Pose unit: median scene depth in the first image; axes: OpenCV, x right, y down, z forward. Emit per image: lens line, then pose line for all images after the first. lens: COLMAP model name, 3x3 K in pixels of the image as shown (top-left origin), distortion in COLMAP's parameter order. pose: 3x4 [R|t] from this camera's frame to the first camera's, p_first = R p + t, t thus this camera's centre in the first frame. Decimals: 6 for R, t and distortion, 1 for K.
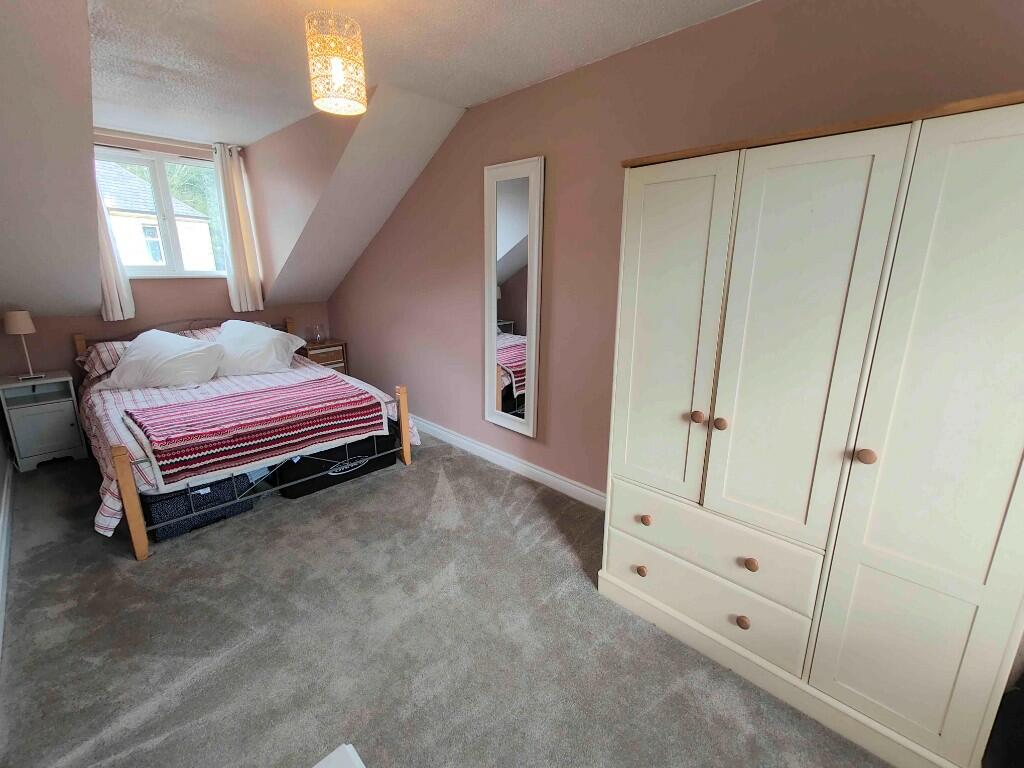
lens RADIAL K [[450.4, 0, 512.2], [0, 450.4, 382.2], [0, 0, 1]] dist [0.008212, -0.001161]
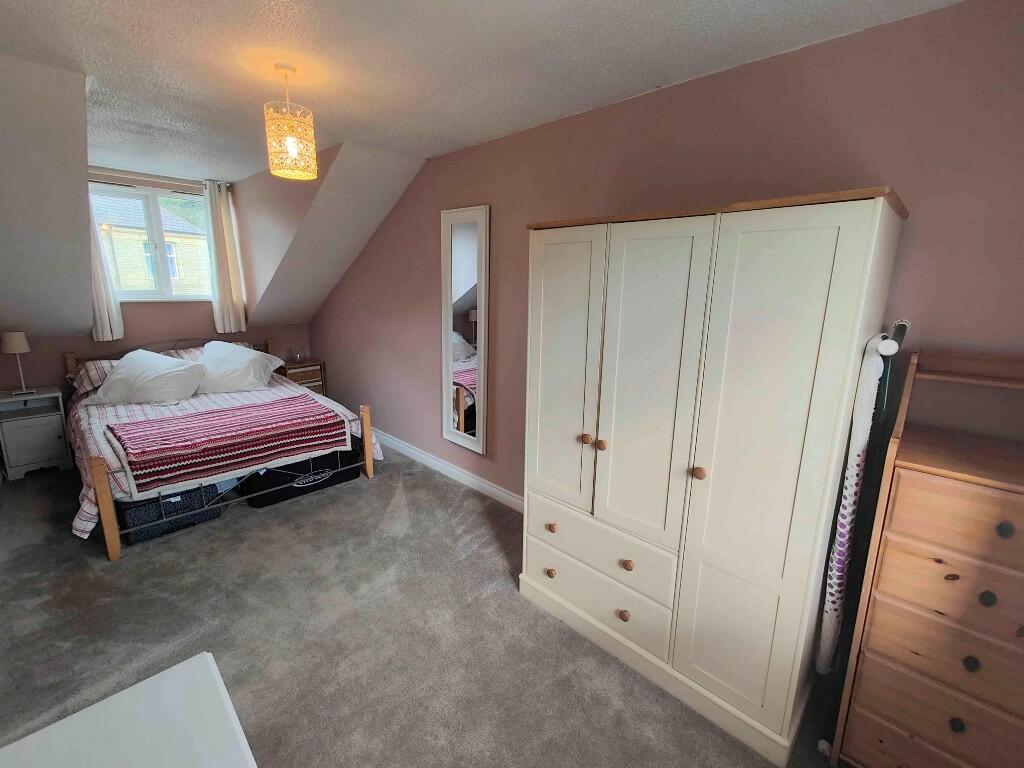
lens RADIAL K [[450.4, 0, 512.8], [0, 450.4, 382.8], [0, 0, 1]] dist [0.008212, -0.001161]
pose [[0.999880, 0.014331, 0.005962, 0.149011], [-0.014111, 0.999275, -0.035367, -0.018341], [-0.006464, 0.035279, 0.999357, -0.134424]]
